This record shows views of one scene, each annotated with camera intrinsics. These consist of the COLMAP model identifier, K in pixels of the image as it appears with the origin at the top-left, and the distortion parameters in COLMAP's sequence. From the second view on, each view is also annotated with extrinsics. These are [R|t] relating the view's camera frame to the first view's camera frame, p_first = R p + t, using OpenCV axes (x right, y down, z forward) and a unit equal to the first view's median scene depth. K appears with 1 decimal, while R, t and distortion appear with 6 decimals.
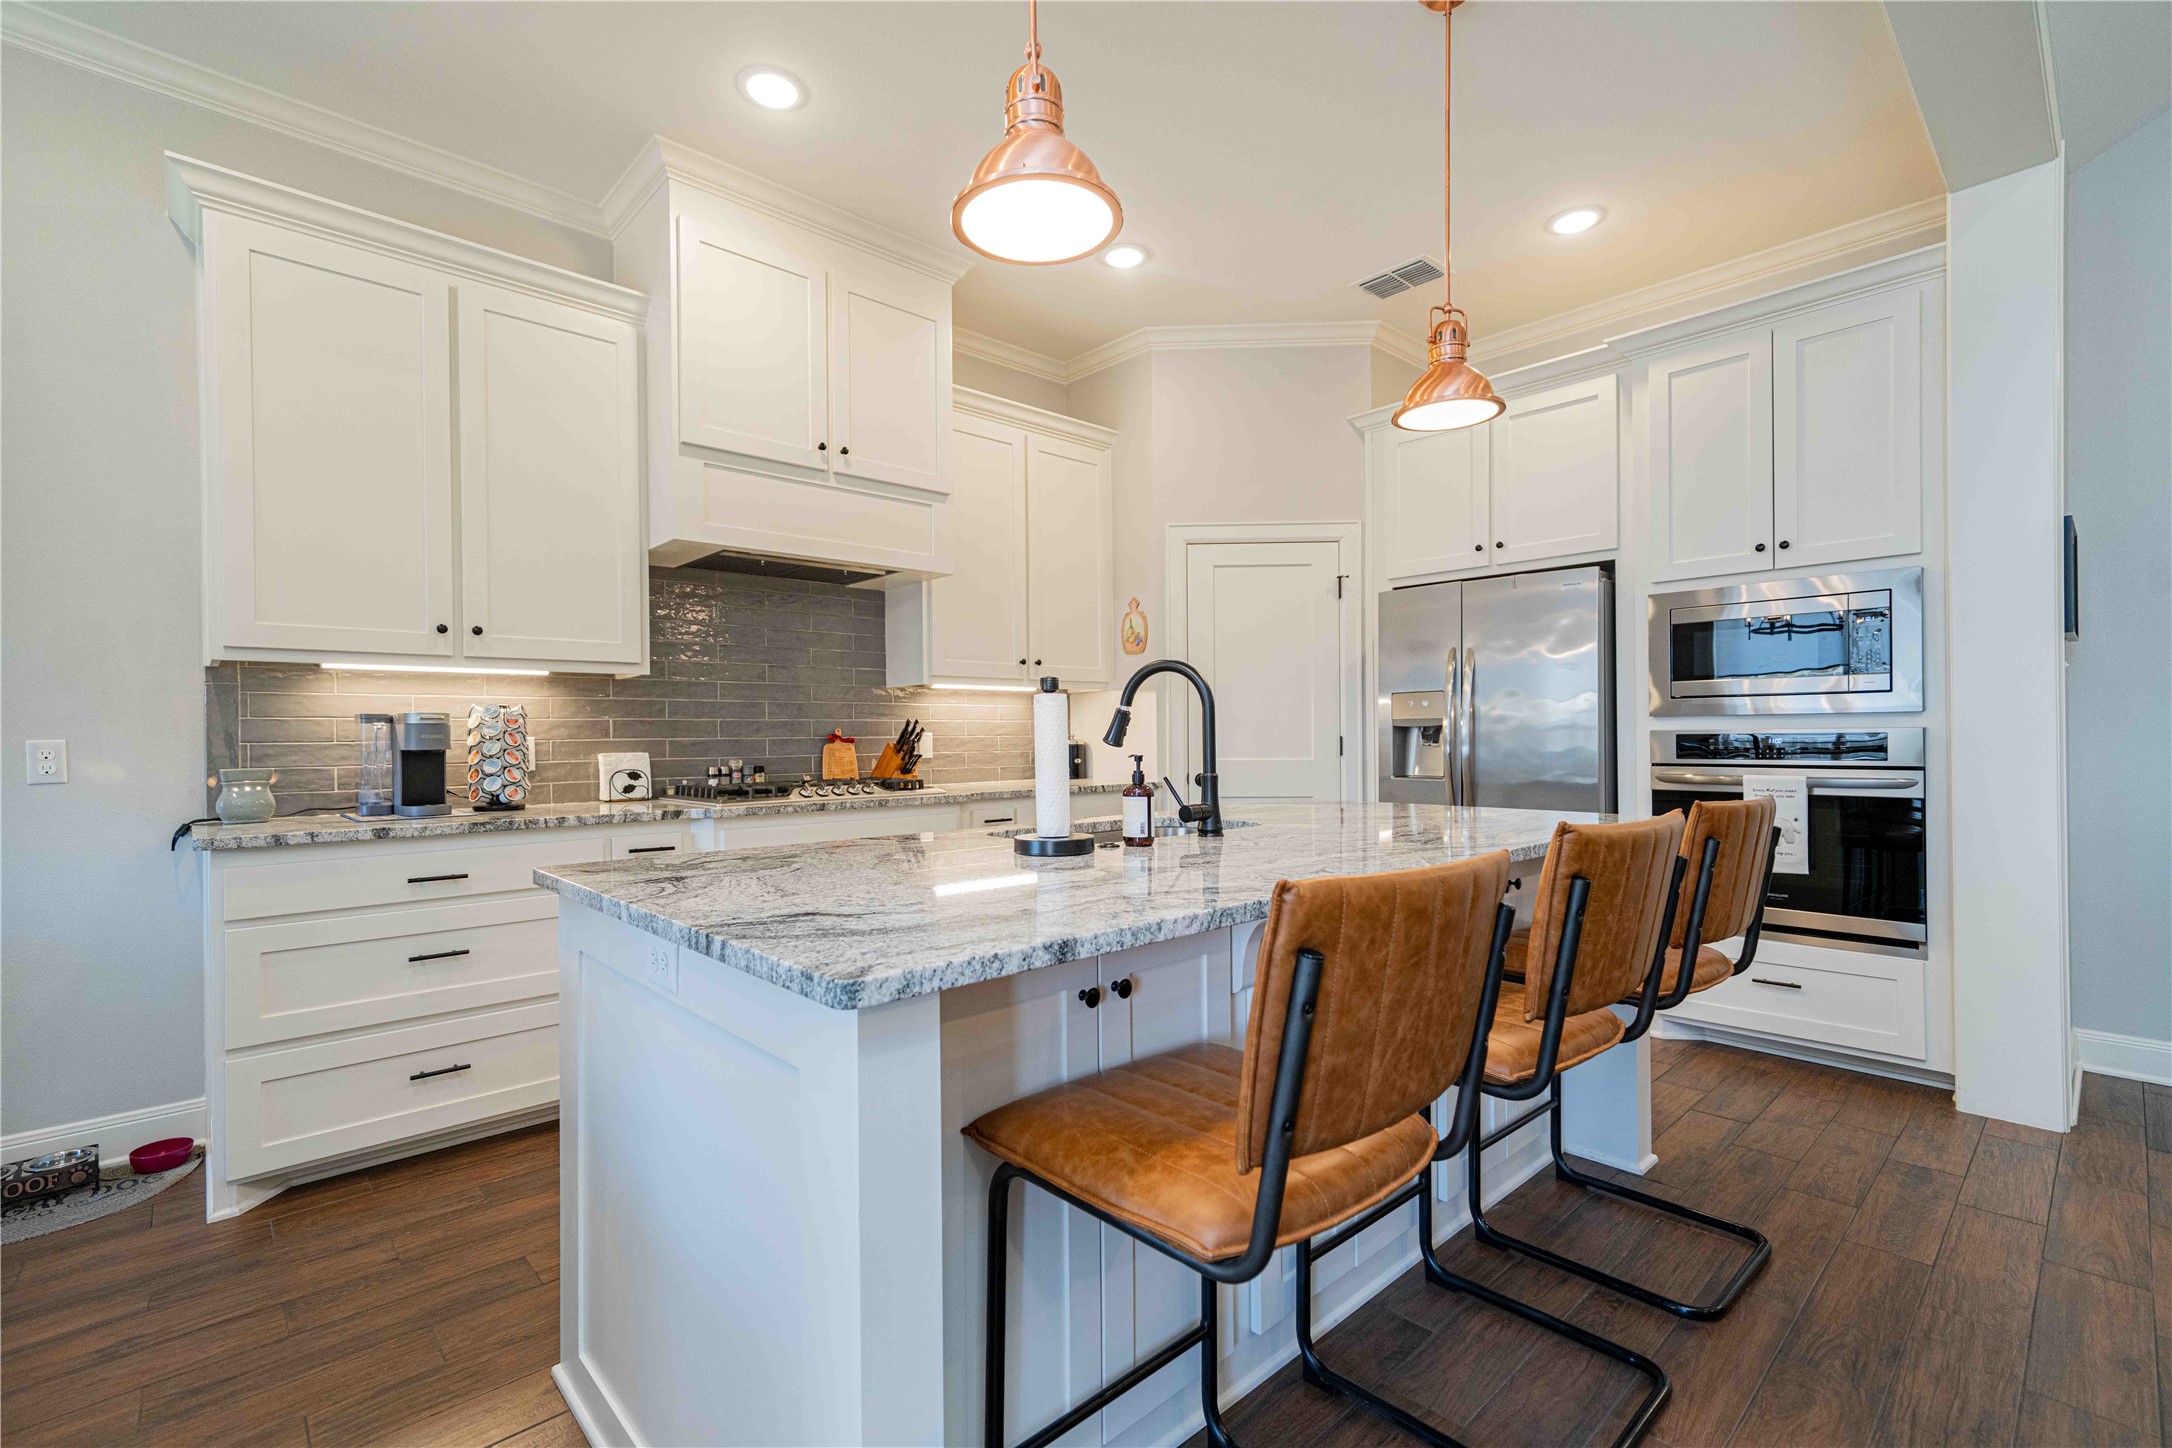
lens RADIAL K [[959.0, 0, 1085.3], [0, 959.0, 733.6], [0, 0, 1]] dist [-0.001373, -0.000098]
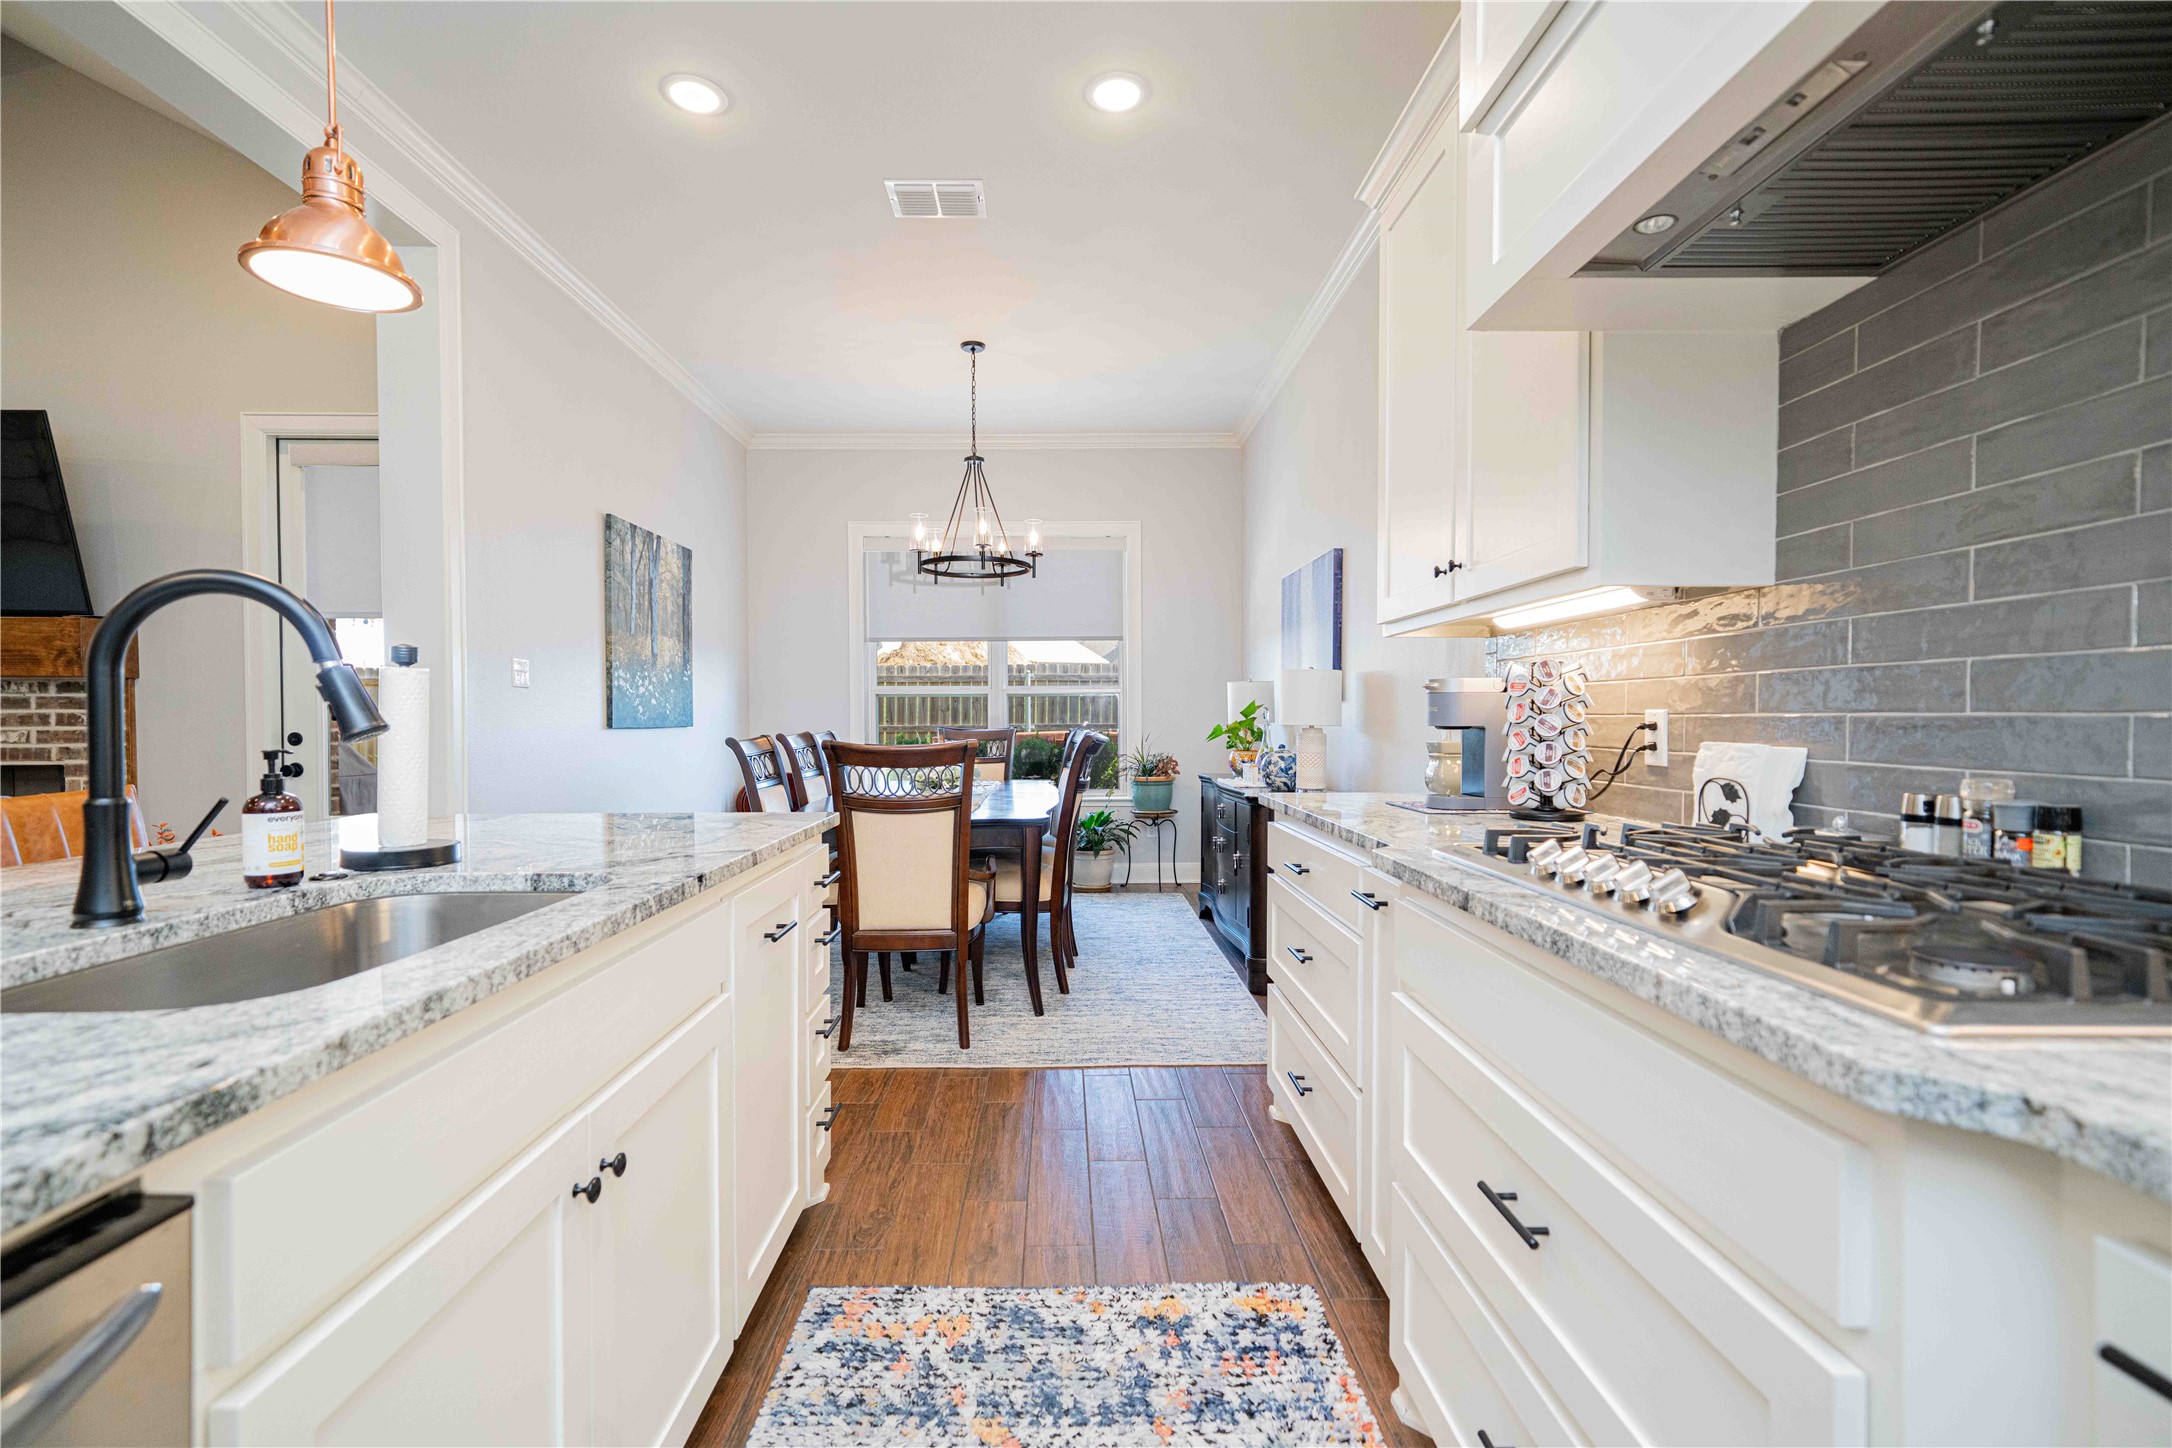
lens RADIAL K [[992.0, 0, 1081.6], [0, 992.0, 720.6], [0, 0, 1]] dist [0.000205, 0.000018]
pose [[-0.687019, 0.017038, -0.726439, 0.044827], [0.006794, 0.999832, 0.017024, -0.000461], [0.726607, 0.006760, -0.687020, 0.526691]]
